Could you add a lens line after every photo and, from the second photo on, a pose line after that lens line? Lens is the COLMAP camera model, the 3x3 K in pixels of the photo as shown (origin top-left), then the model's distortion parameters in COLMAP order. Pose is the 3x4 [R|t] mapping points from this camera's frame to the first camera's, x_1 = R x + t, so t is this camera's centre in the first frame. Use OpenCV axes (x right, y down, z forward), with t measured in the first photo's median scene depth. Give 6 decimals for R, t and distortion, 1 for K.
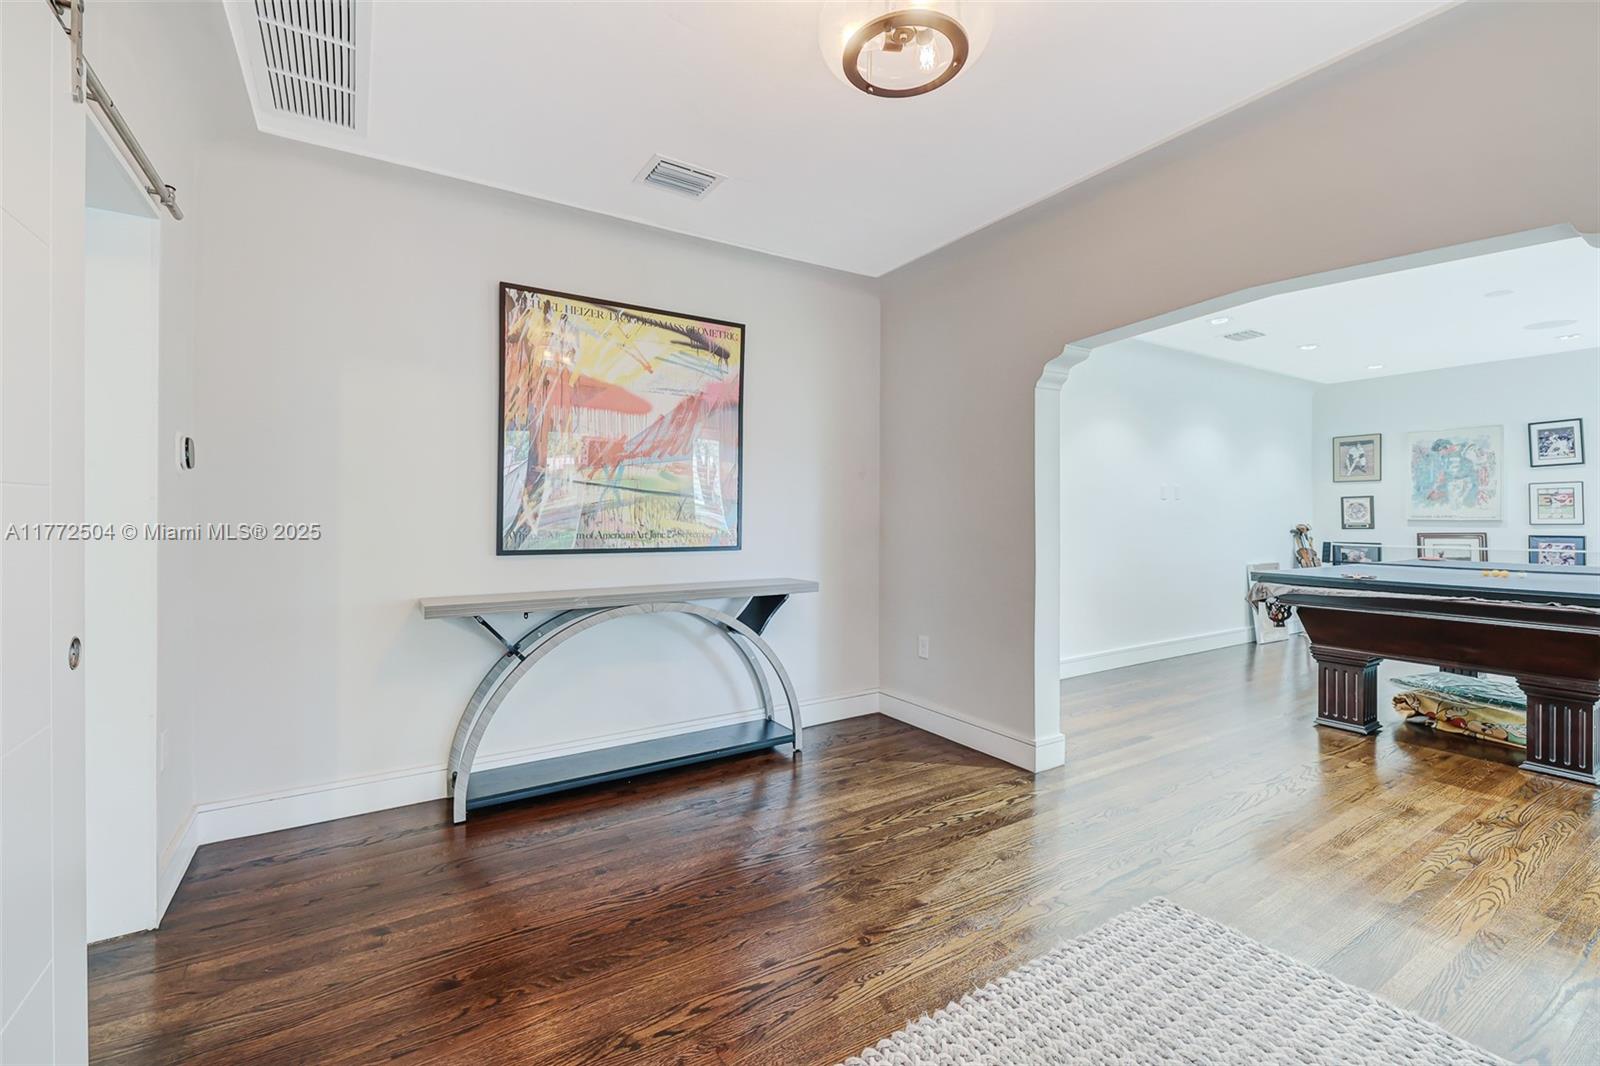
lens RADIAL K [[677.6, 0, 768.7], [0, 677.6, 515.4], [0, 0, 1]] dist [-0.004831, -0.001455]
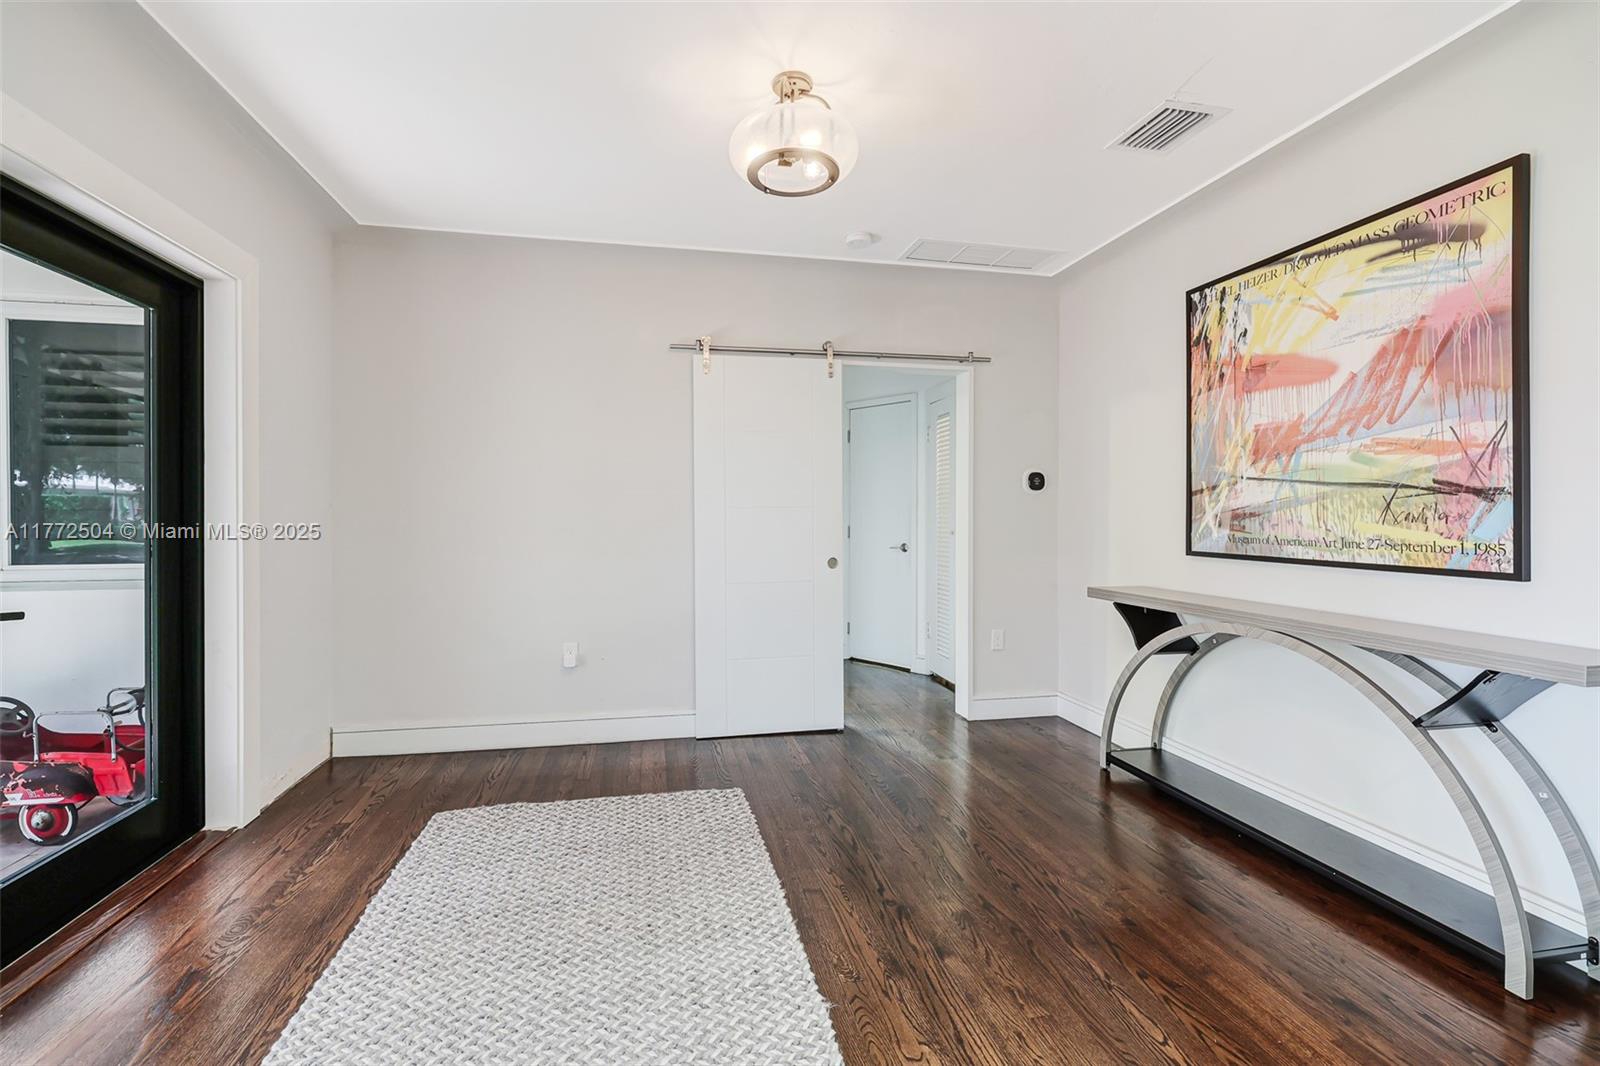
lens RADIAL K [[677.6, 0, 791.1], [0, 677.6, 523.2], [0, 0, 1]] dist [-0.004831, -0.001455]
pose [[-0.332366, 0.005805, -0.943133, 0.719413], [-0.003183, 0.999968, 0.007276, 0.003798], [0.943145, 0.005420, -0.332337, 0.710158]]
